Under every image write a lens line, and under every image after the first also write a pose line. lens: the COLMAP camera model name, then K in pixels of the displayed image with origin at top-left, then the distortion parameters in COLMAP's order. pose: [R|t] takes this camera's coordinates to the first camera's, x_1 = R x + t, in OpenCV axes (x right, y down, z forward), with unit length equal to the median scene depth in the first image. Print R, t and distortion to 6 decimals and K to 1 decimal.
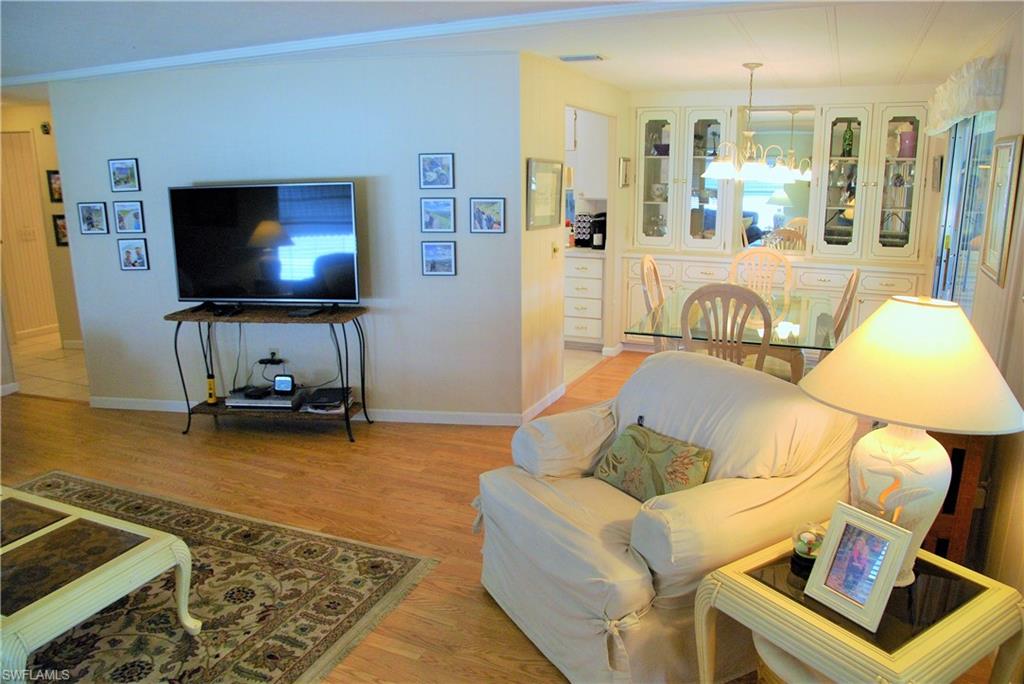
lens RADIAL K [[735.0, 0, 531.0], [0, 735.0, 352.3], [0, 0, 1]] dist [-0.128893, 0.067096]
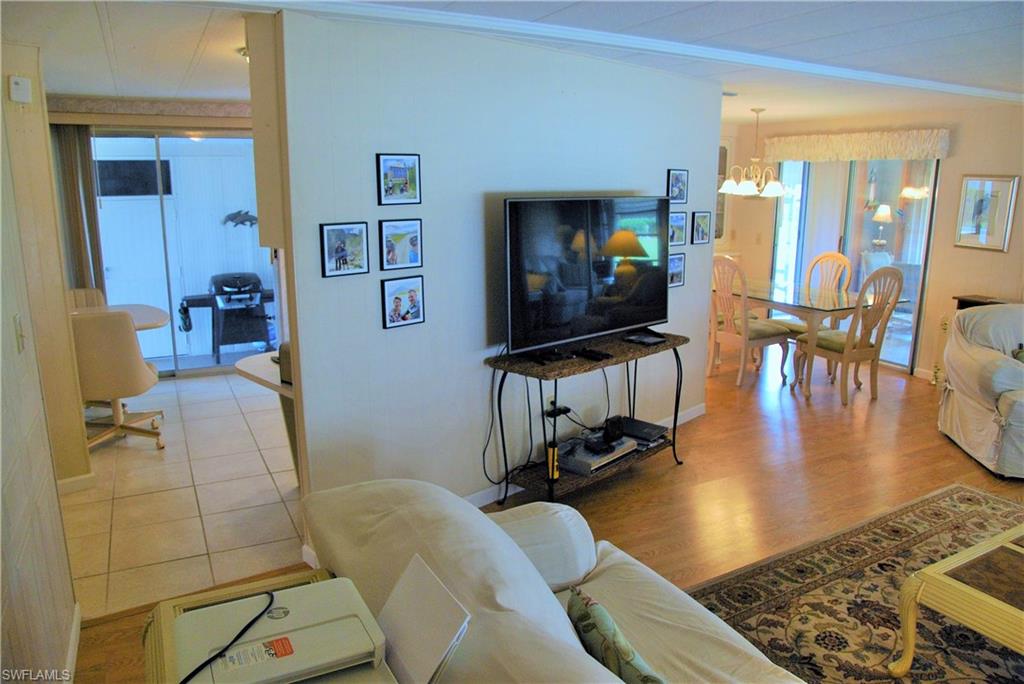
lens RADIAL K [[735.0, 0, 498.0], [0, 735.0, 351.7], [0, 0, 1]] dist [-0.128893, 0.067096]
pose [[0.616760, -0.168319, 0.768945, -1.050400], [0.177261, 0.981478, 0.072663, -0.129277], [-0.766933, 0.091488, 0.635173, 0.524557]]
